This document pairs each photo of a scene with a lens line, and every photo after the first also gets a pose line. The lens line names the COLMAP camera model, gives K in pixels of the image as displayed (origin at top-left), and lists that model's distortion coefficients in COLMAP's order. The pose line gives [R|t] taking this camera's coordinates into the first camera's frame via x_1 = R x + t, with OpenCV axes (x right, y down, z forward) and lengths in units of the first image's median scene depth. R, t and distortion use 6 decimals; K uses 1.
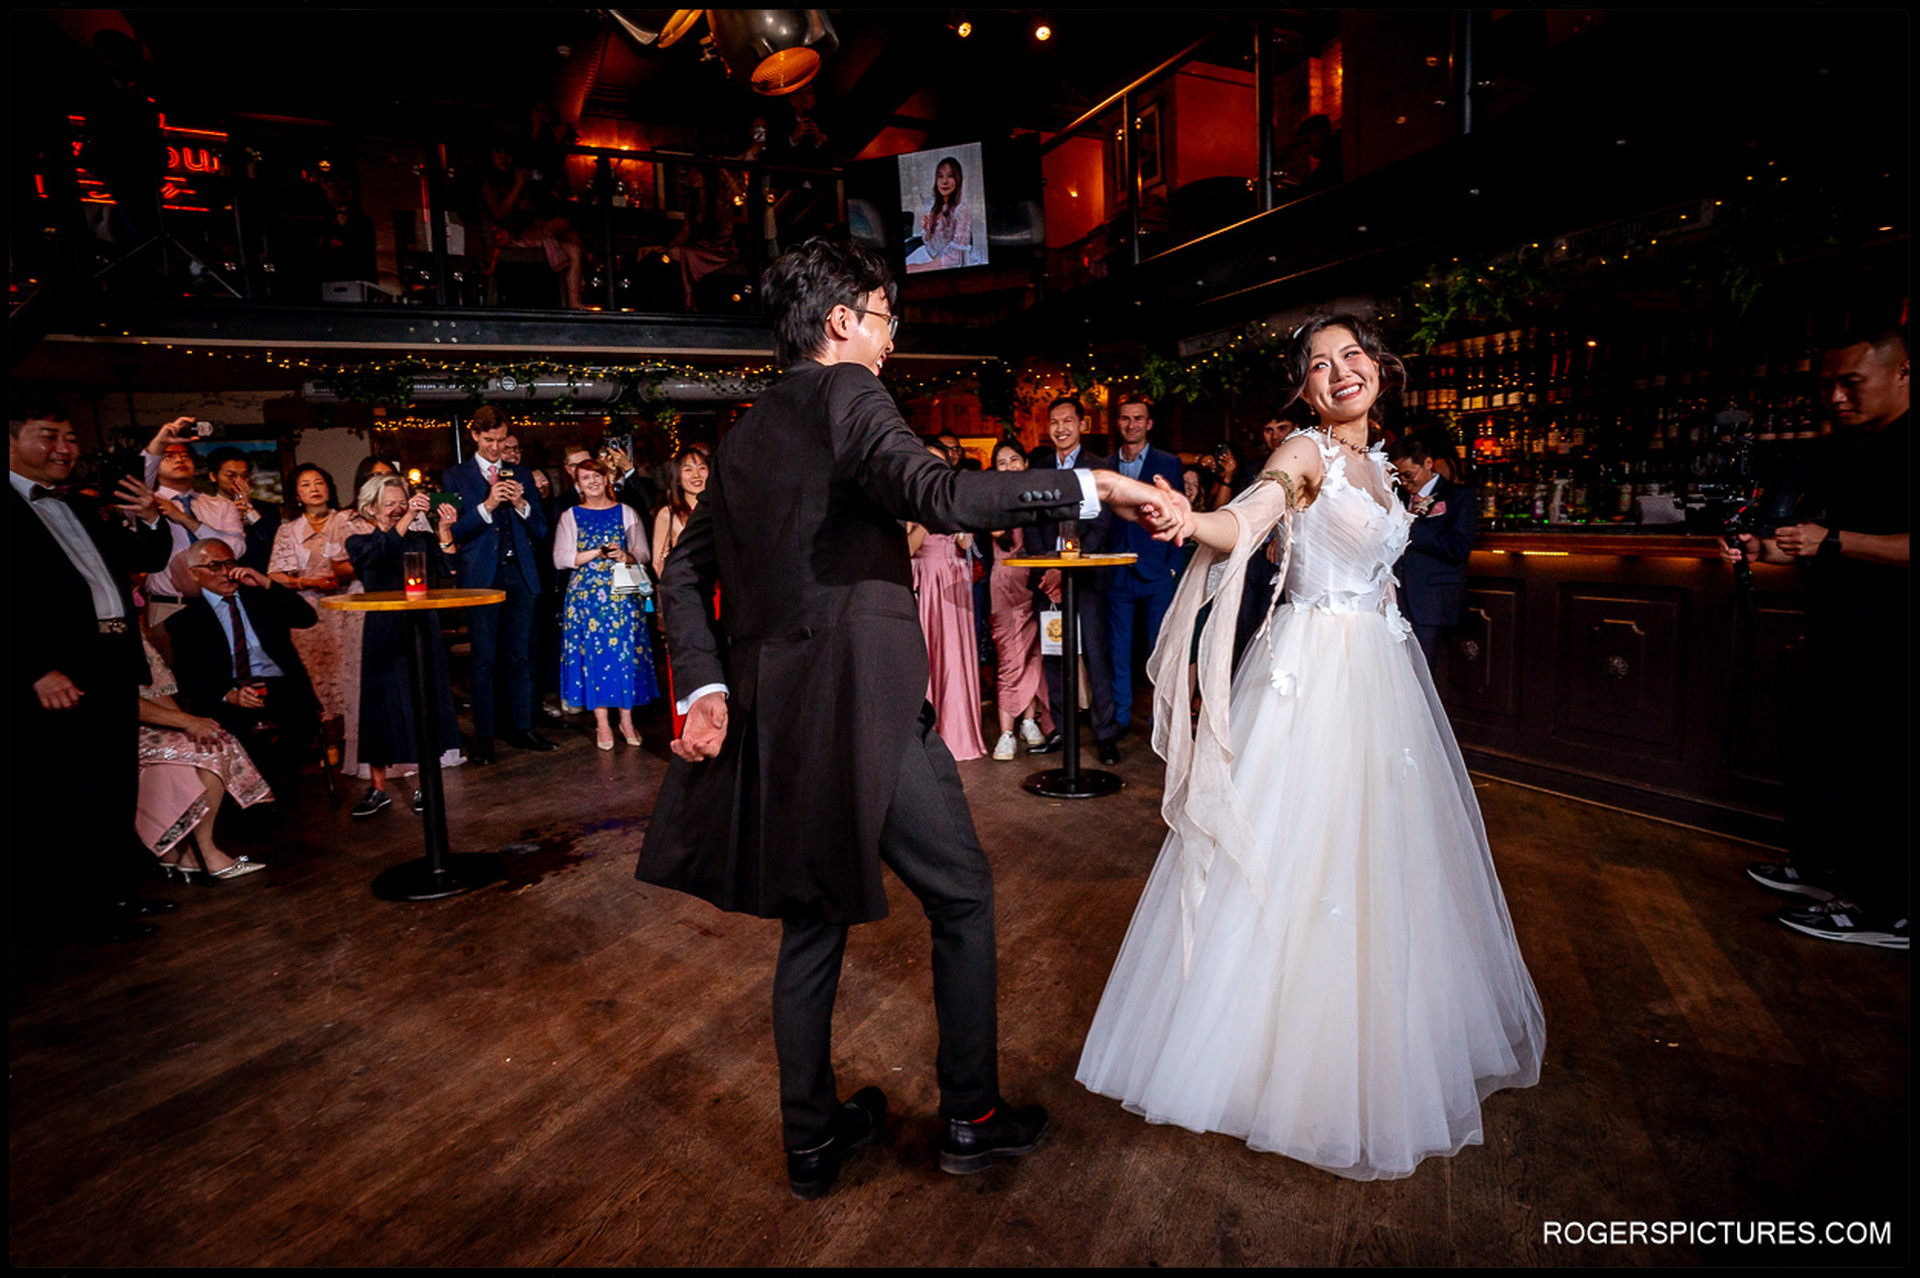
lens RADIAL K [[1016.1, 0, 960.0], [0, 1016.1, 639.0], [0, 0, 1]] dist [-0.087166, 0.041580]
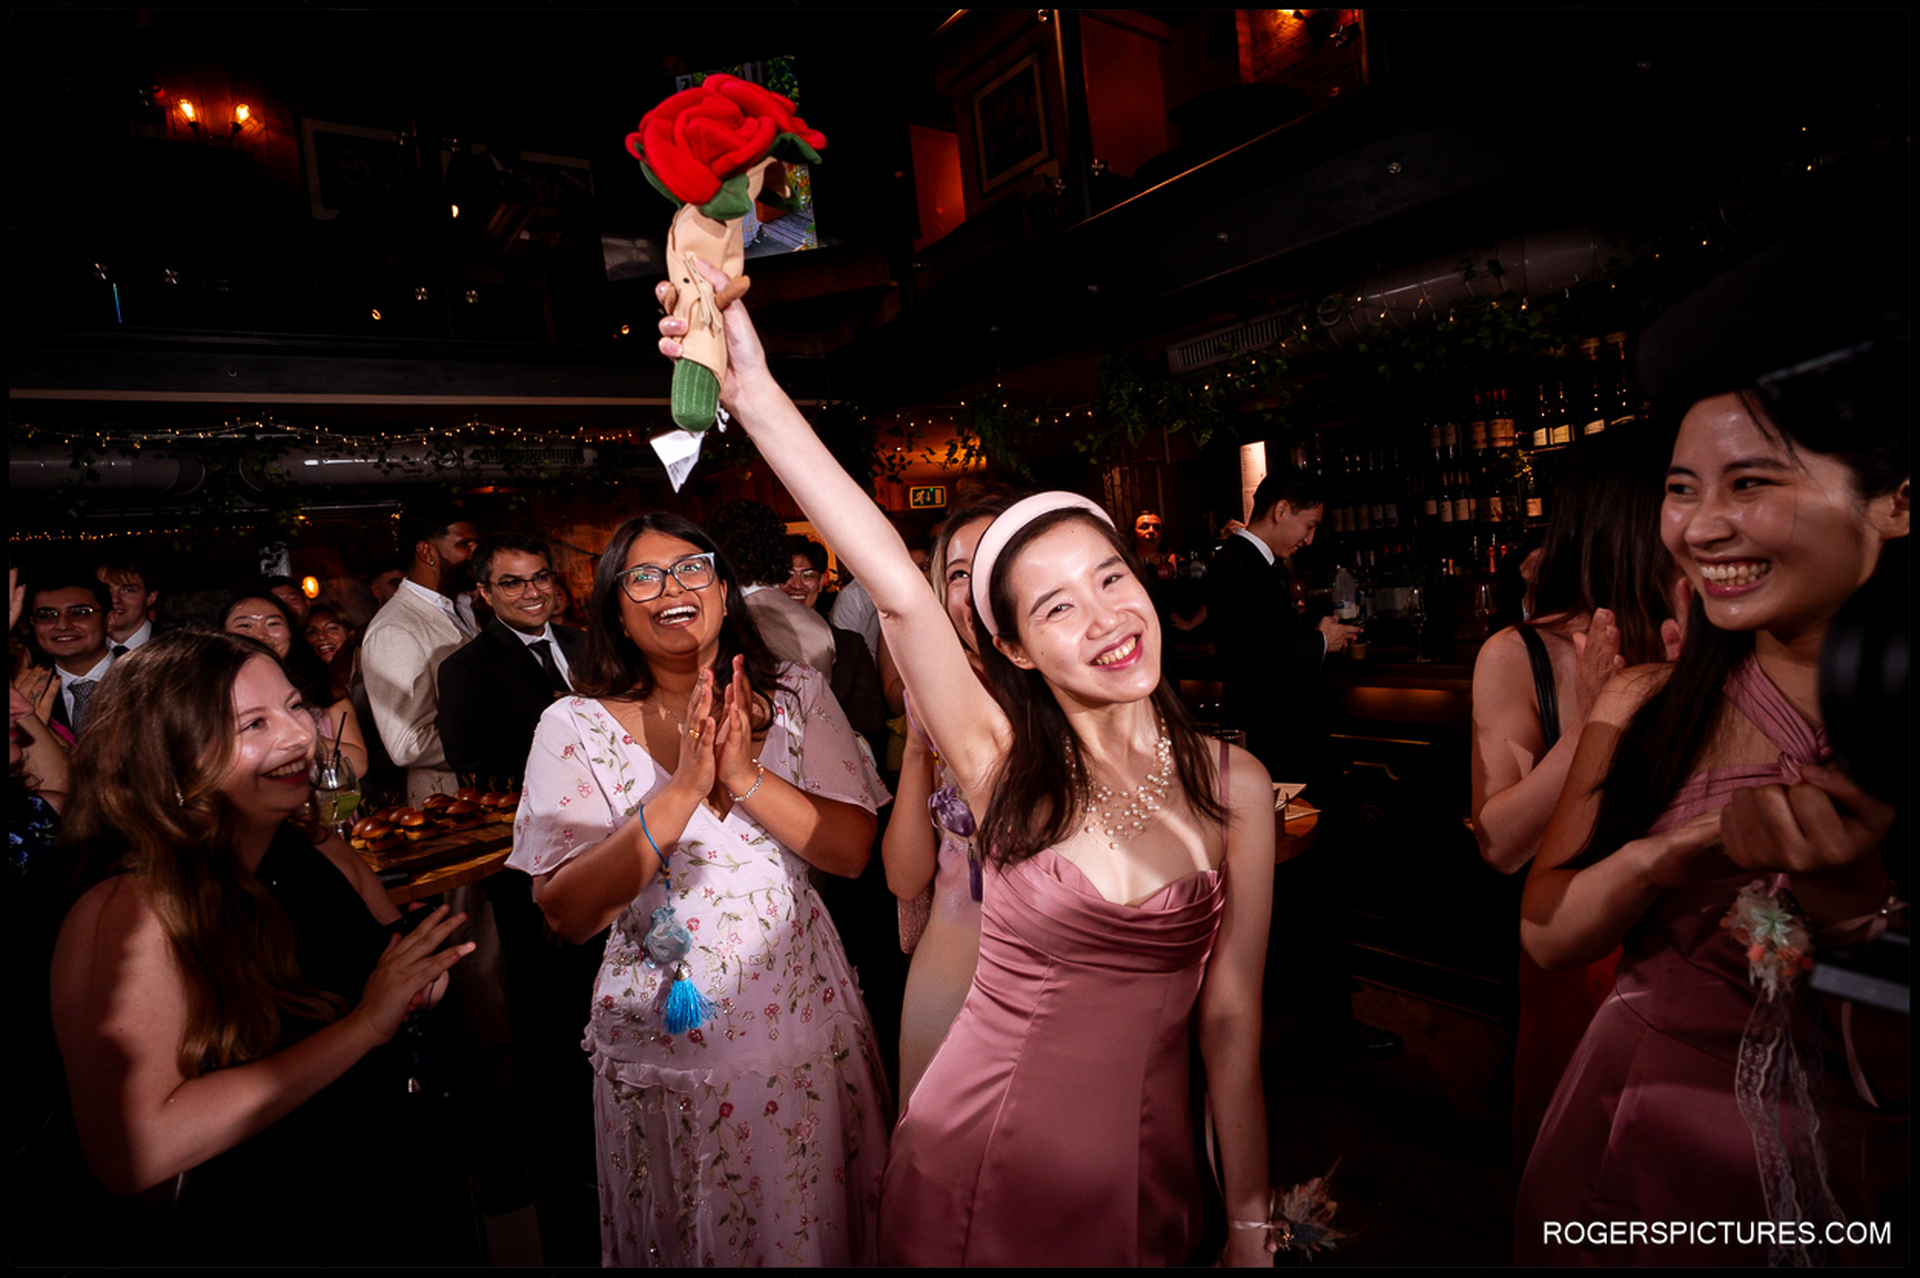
lens RADIAL K [[1016.1, 0, 960.0], [0, 1016.1, 639.0], [0, 0, 1]] dist [-0.087166, 0.041580]
pose [[0.979430, -0.070729, 0.188981, -0.027099], [0.084608, 0.994199, -0.066403, -0.086256], [-0.183188, 0.081026, 0.979733, 0.411866]]
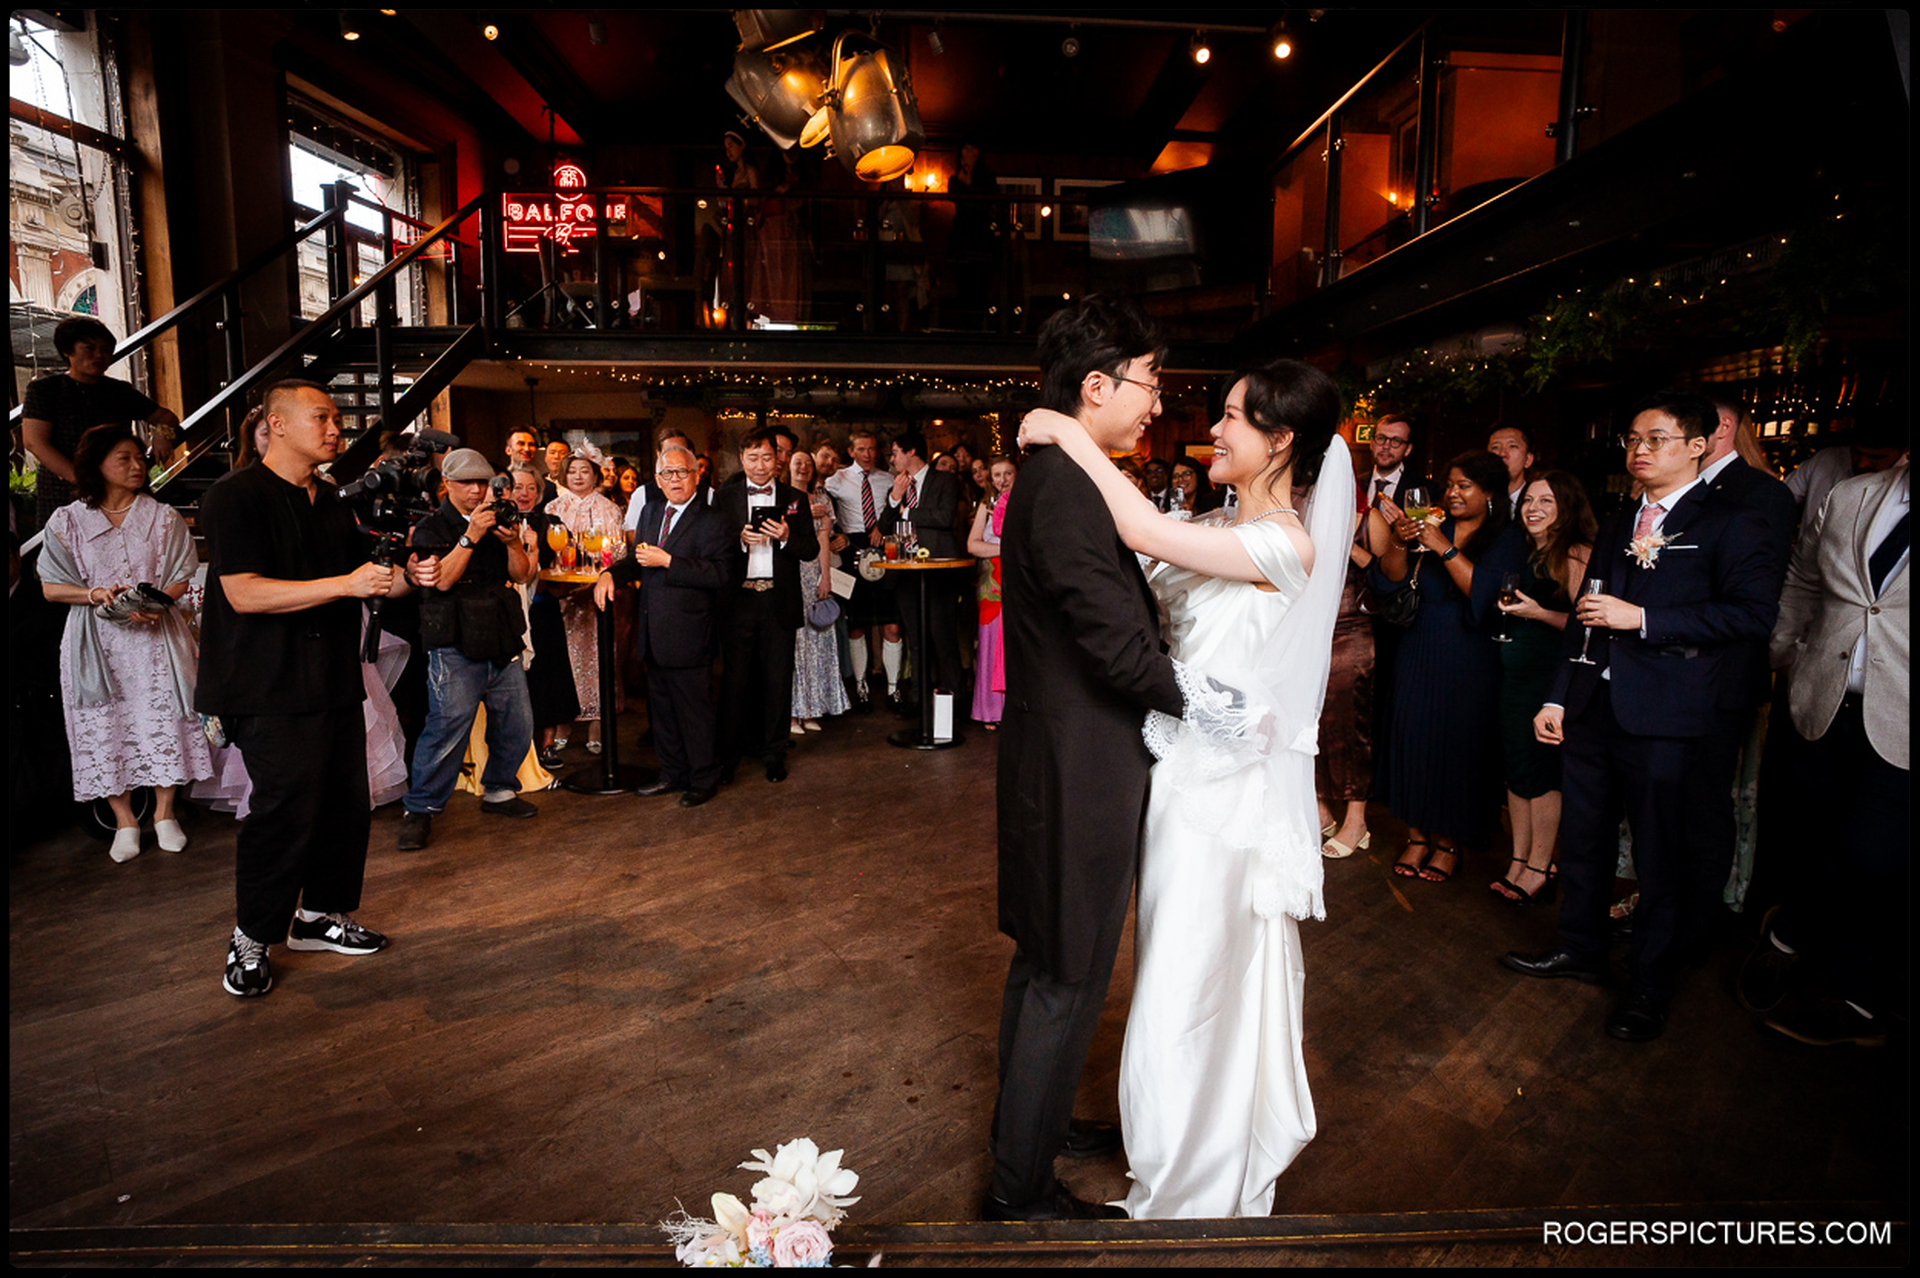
lens RADIAL K [[1016.1, 0, 960.0], [0, 1016.1, 639.0], [0, 0, 1]] dist [-0.087166, 0.041580]
pose [[0.927058, 0.095370, -0.362584, 0.206416], [-0.090202, 0.995435, 0.031199, -0.019115], [0.363904, 0.003782, 0.931429, -0.054054]]
